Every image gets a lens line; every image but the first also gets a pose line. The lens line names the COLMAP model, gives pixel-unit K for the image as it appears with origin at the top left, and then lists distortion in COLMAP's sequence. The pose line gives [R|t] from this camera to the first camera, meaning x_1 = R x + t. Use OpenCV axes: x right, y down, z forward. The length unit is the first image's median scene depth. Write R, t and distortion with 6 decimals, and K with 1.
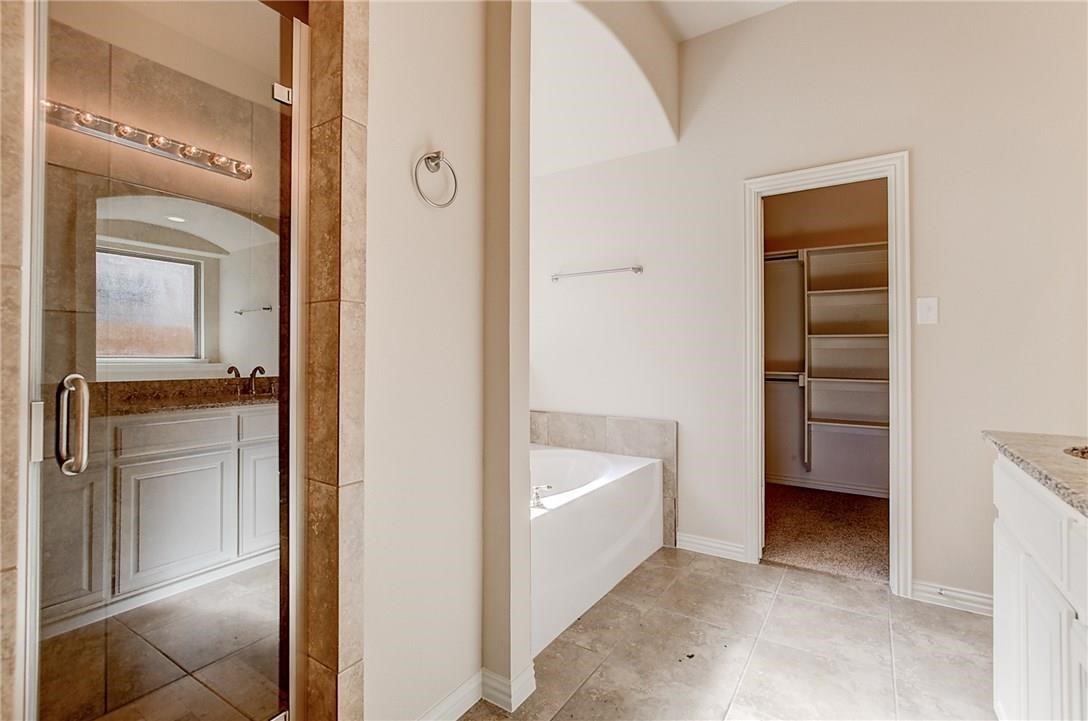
lens RADIAL K [[502.4, 0, 541.0], [0, 502.4, 353.9], [0, 0, 1]] dist [-0.002293, -0.000257]
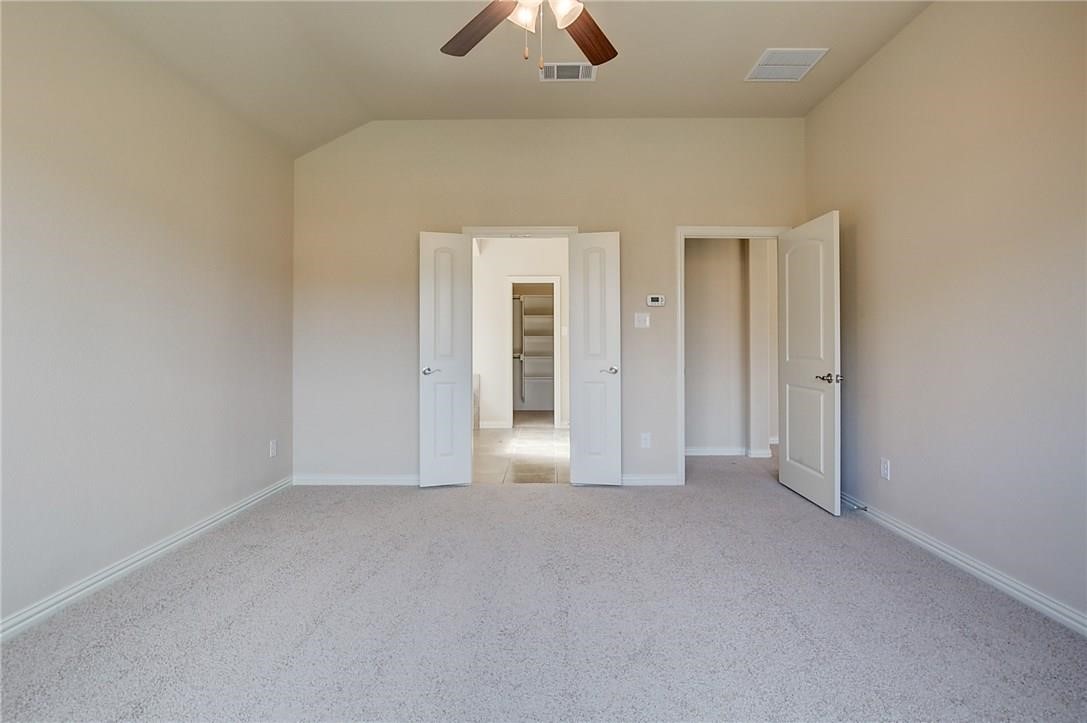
lens RADIAL K [[500.4, 0, 540.4], [0, 500.4, 361.4], [0, 0, 1]] dist [-0.026776, 0.000466]
pose [[0.844742, -0.021883, 0.534726, -0.841670], [0.000376, 0.999188, 0.040297, -0.025991], [-0.535174, -0.033840, 0.844064, -1.290474]]
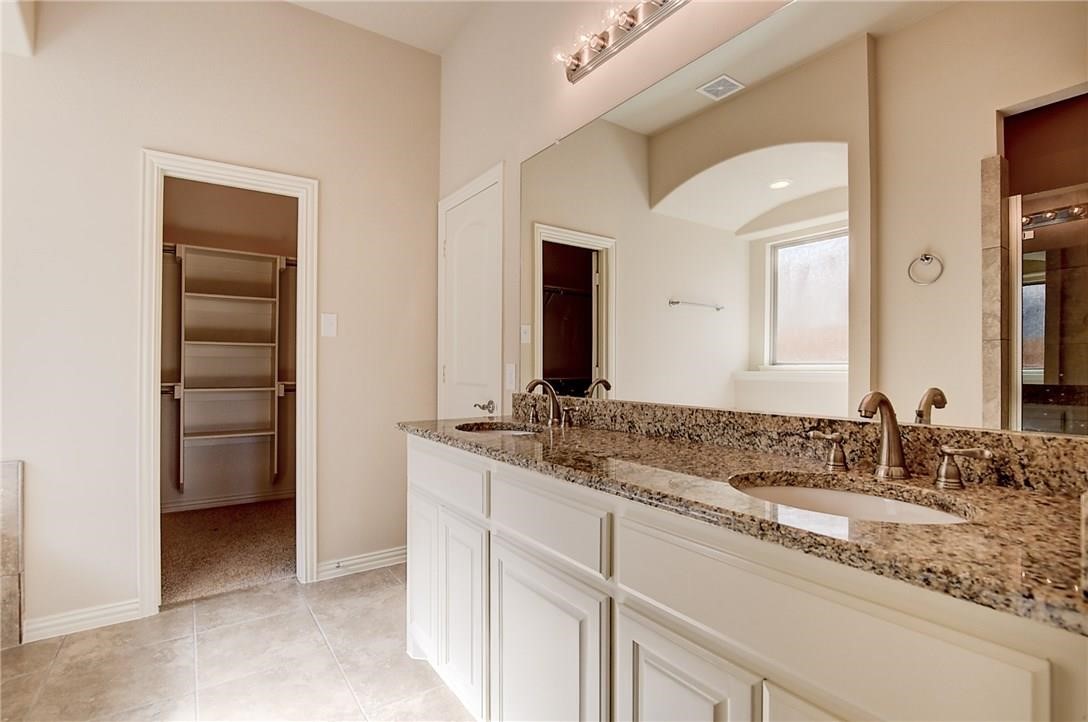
lens RADIAL K [[519.1, 0, 544.6], [0, 519.1, 364.2], [0, 0, 1]] dist [-0.011440, 0.000050]
pose [[0.372641, -0.001706, 0.927974, -0.127580], [-0.003274, 0.999990, 0.003153, -0.001656], [-0.927970, -0.004213, 0.372632, 0.087354]]
